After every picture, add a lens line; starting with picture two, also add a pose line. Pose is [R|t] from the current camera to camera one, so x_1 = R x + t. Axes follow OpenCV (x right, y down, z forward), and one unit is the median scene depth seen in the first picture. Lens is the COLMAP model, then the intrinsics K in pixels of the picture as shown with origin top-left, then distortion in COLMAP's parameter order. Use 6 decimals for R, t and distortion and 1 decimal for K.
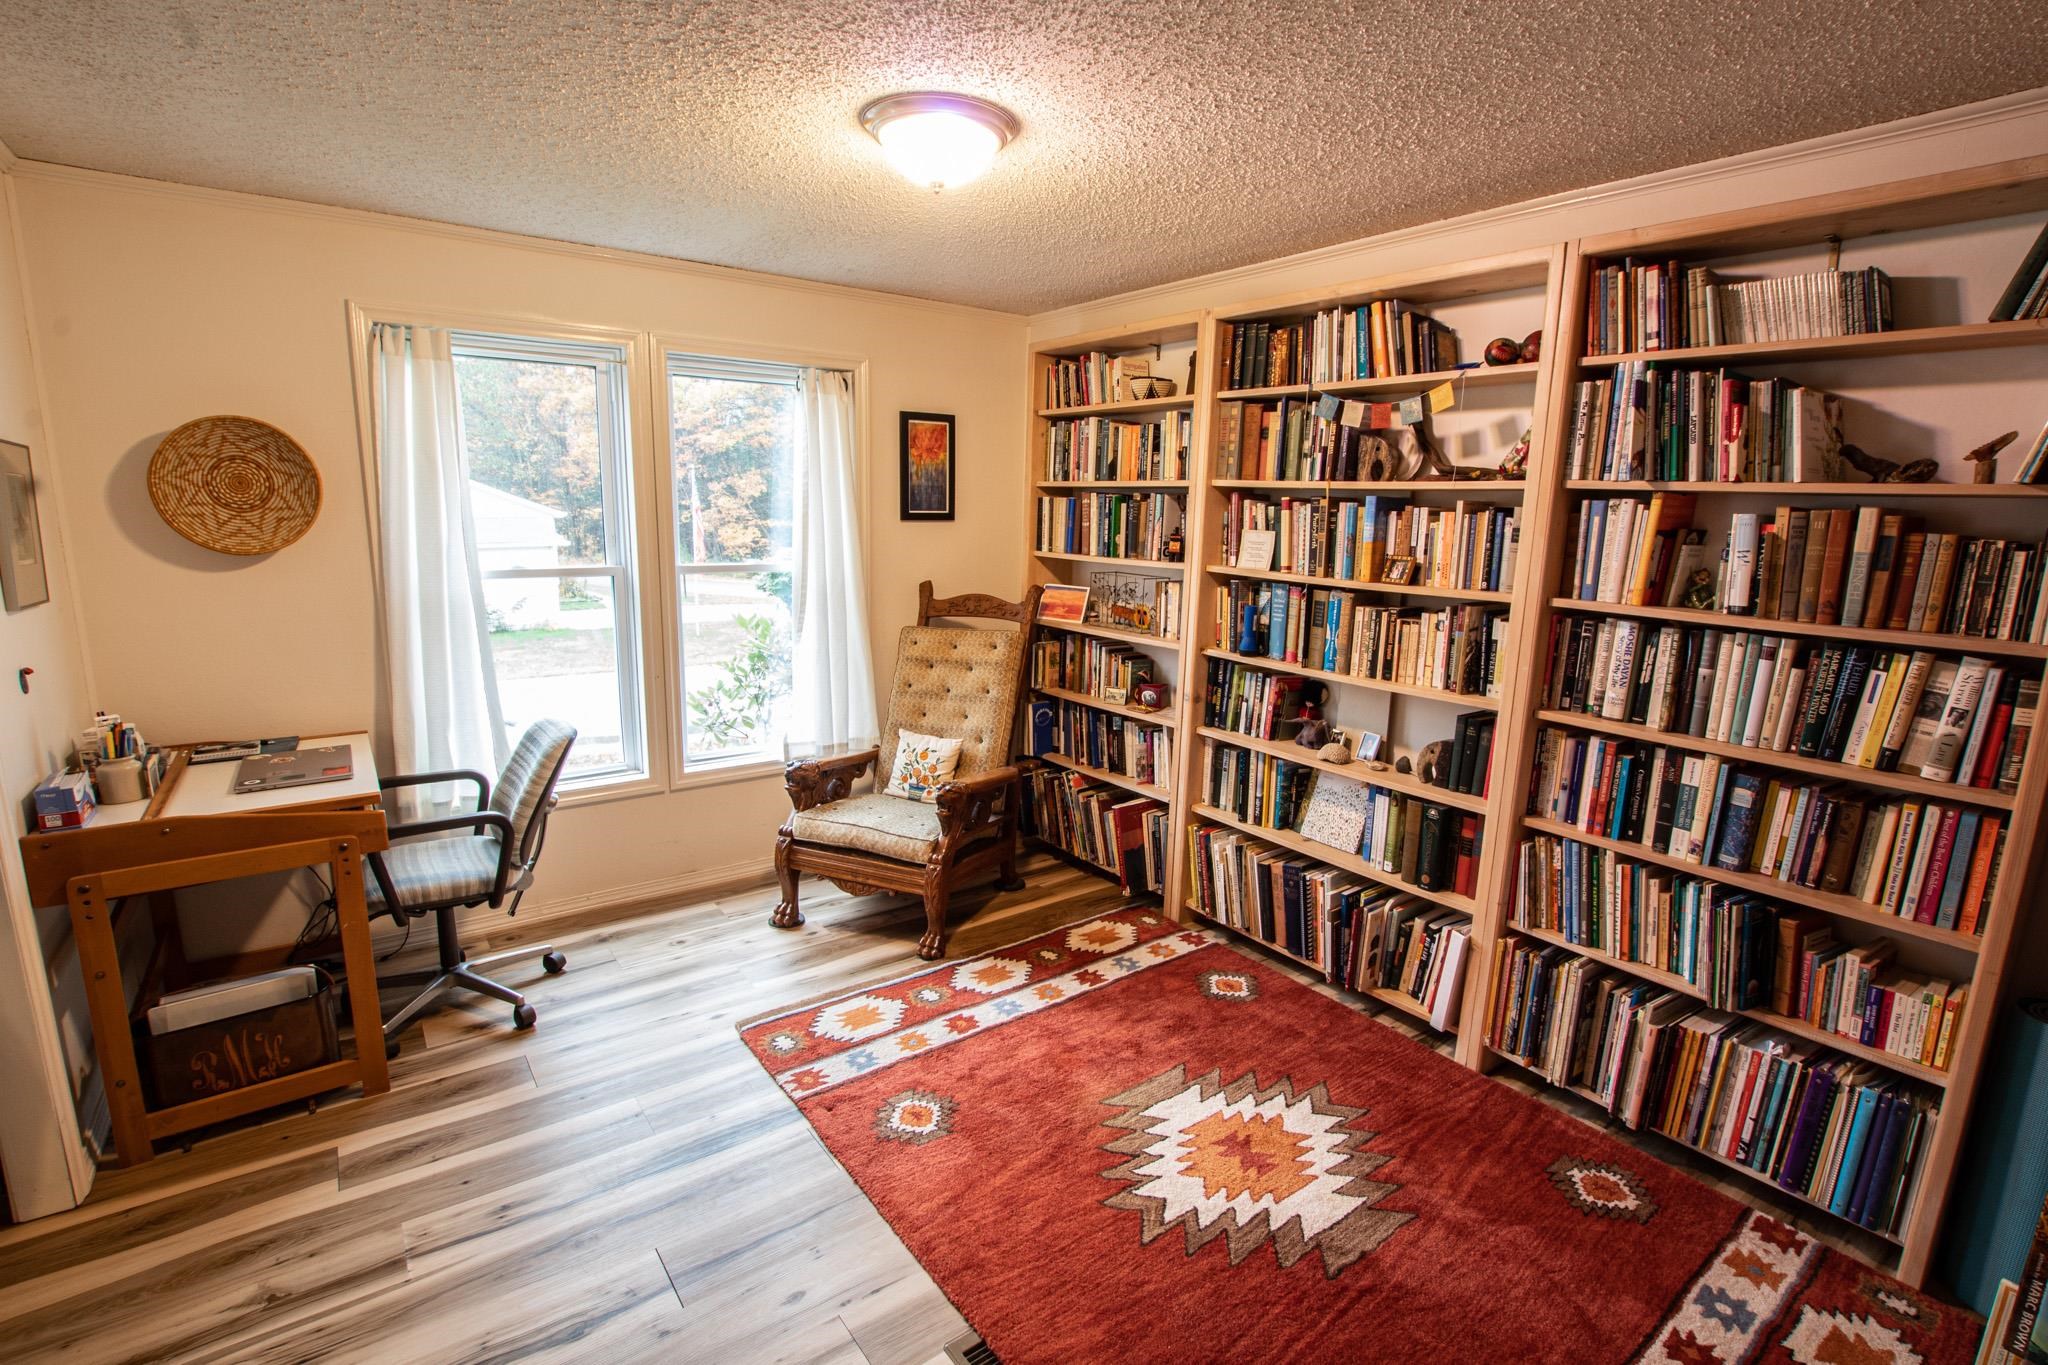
lens RADIAL K [[951.5, 0, 1024.4], [0, 951.5, 693.7], [0, 0, 1]] dist [-0.032406, 0.005713]
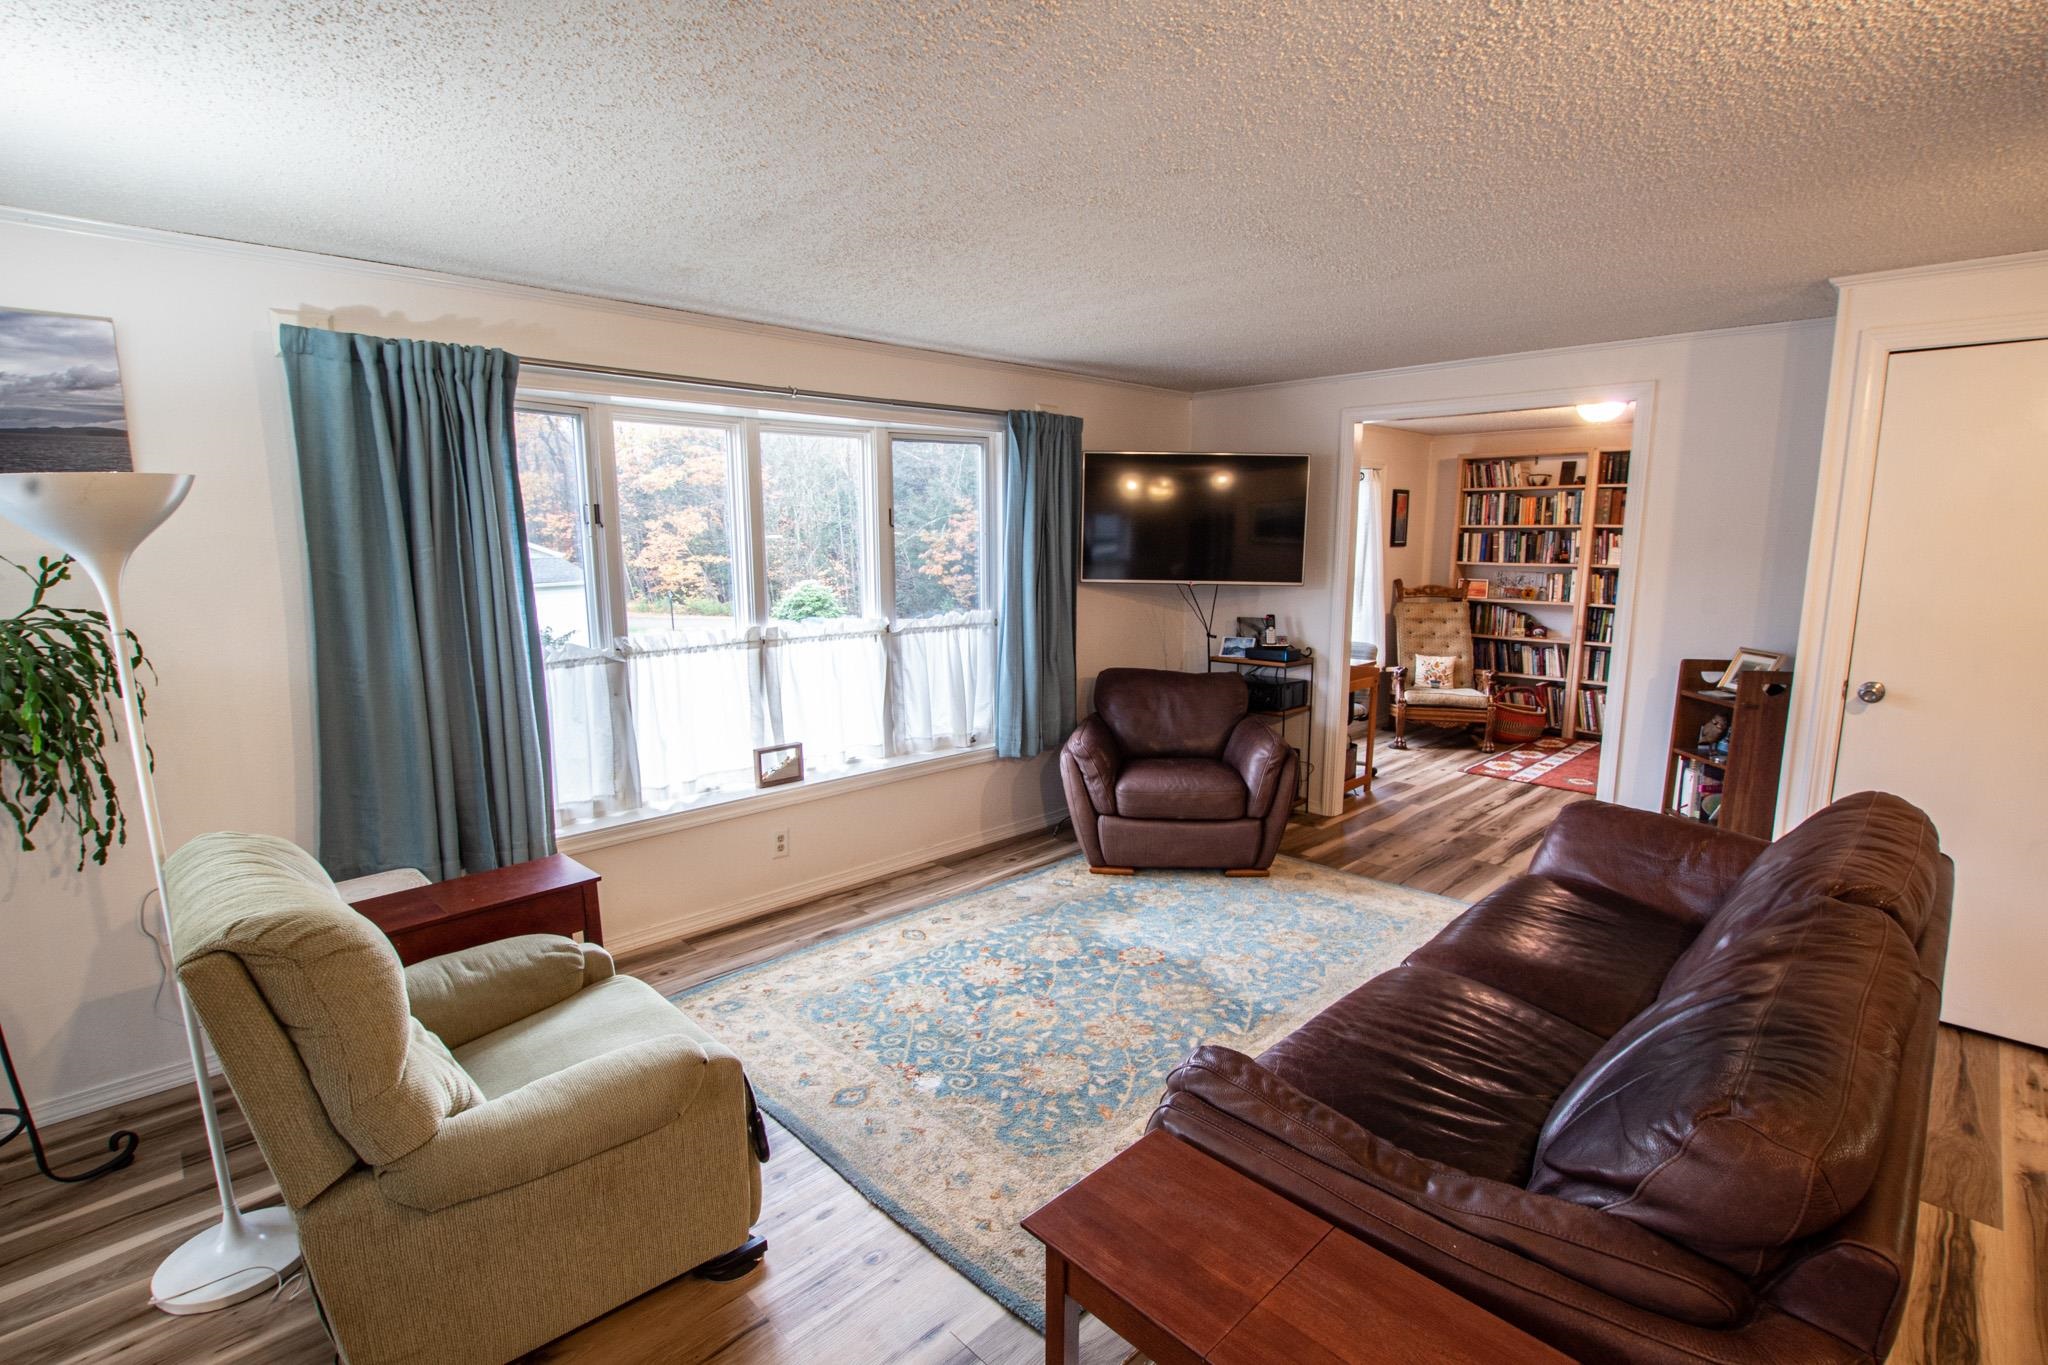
lens RADIAL K [[951.5, 0, 1026.3], [0, 951.5, 688.5], [0, 0, 1]] dist [-0.032406, 0.005713]
pose [[0.990927, -0.044290, 0.126894, -1.549354], [0.048615, 0.998330, -0.031191, 0.171104], [-0.125301, 0.037077, 0.991426, -1.068869]]
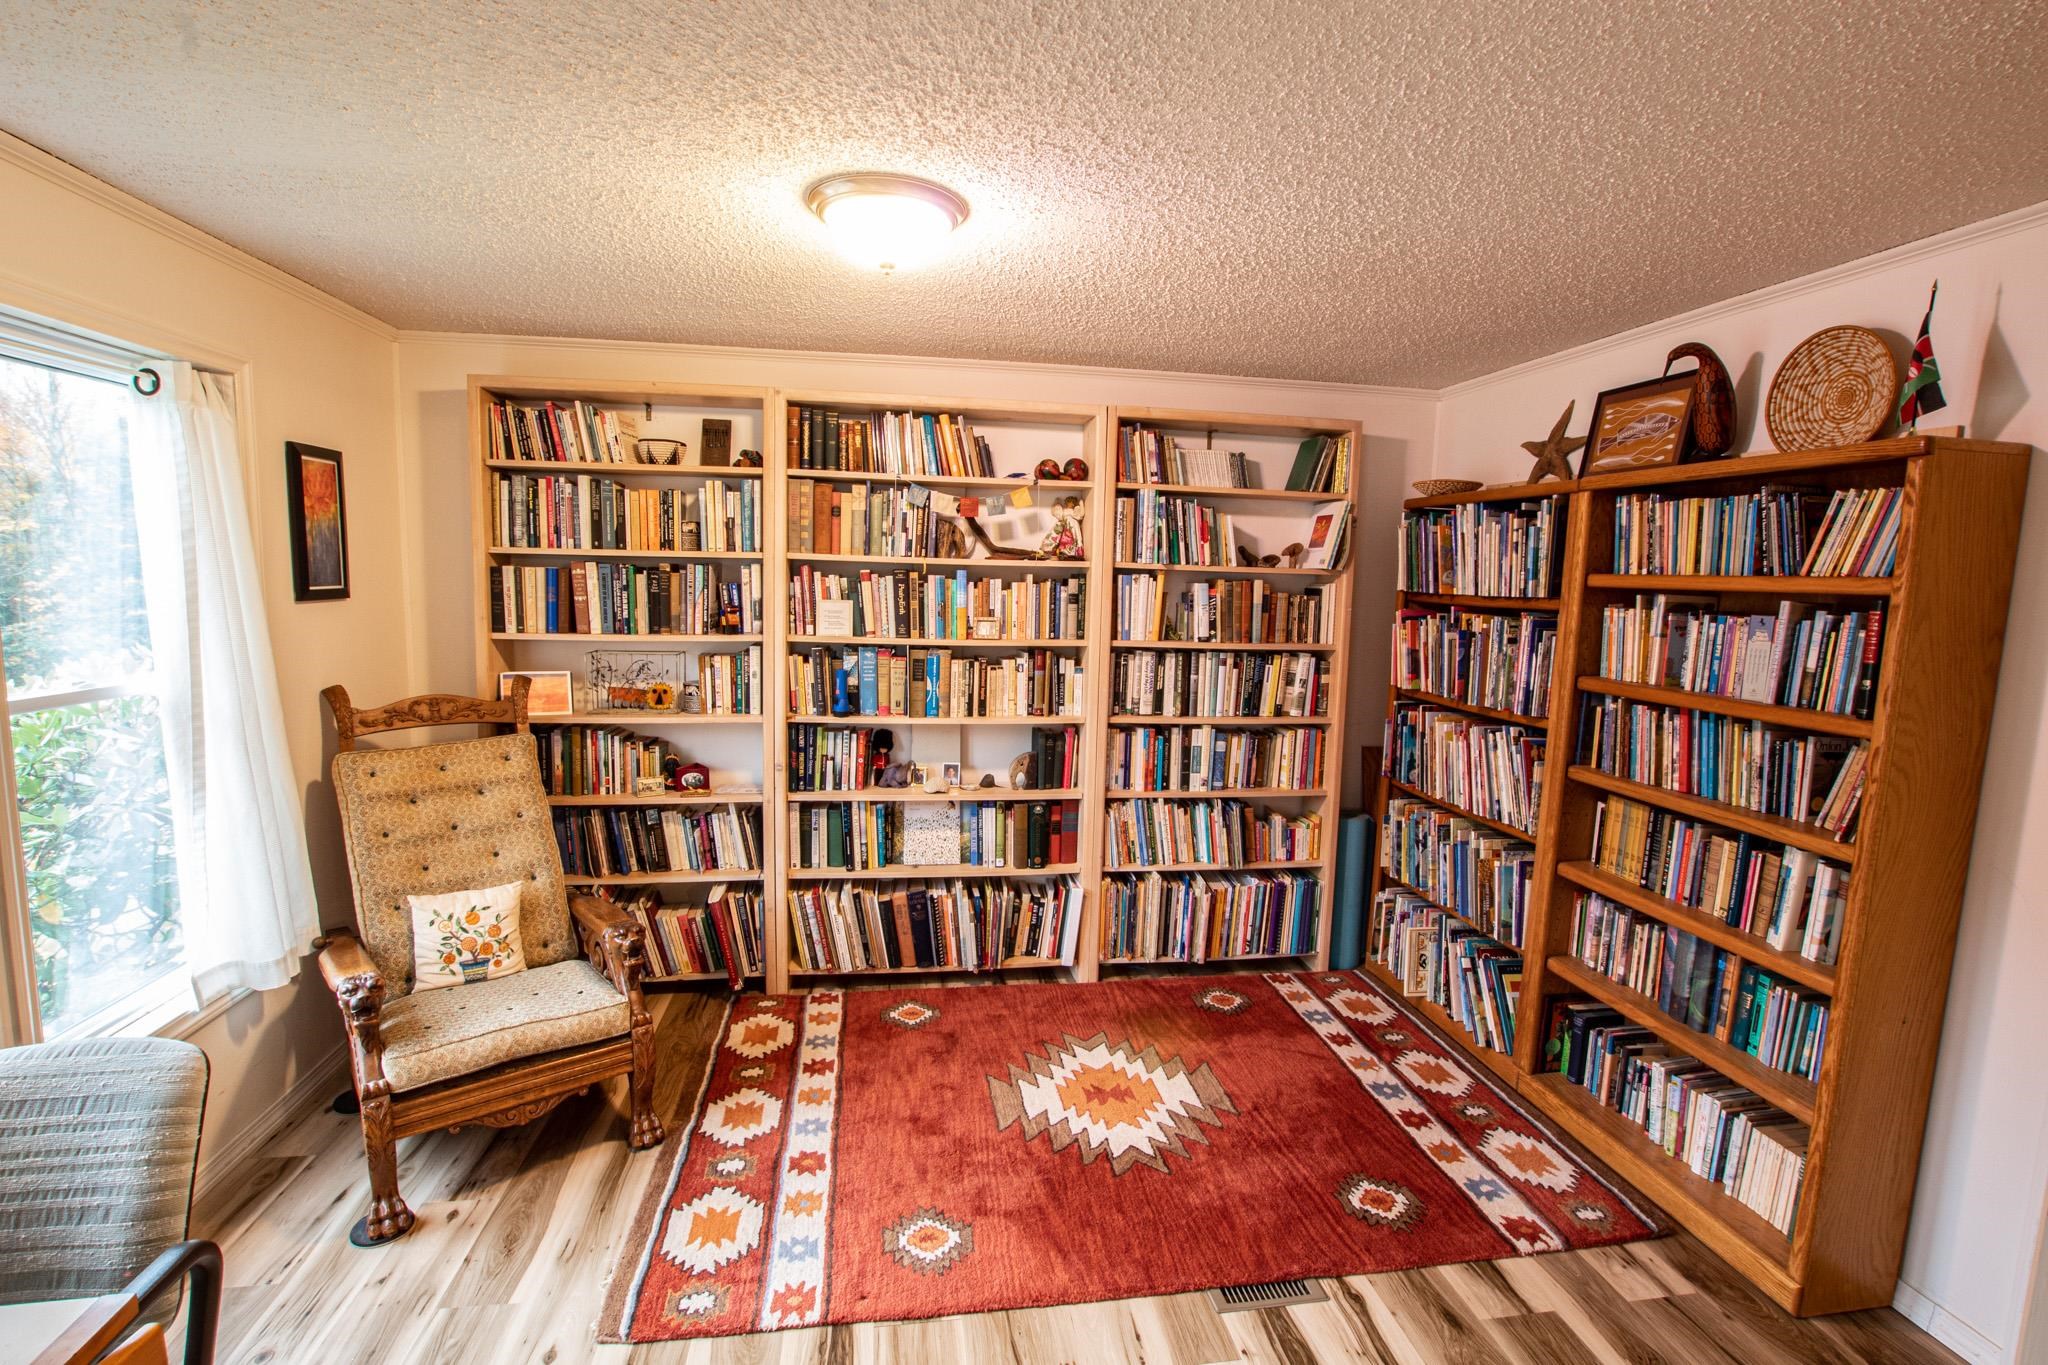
lens RADIAL K [[951.5, 0, 1028.9], [0, 951.5, 693.8], [0, 0, 1]] dist [-0.032406, 0.005713]
pose [[0.466899, -0.122966, 0.875719, -0.675903], [0.160350, 0.985641, 0.052909, -0.098319], [-0.869651, 0.115718, 0.479913, 0.334220]]
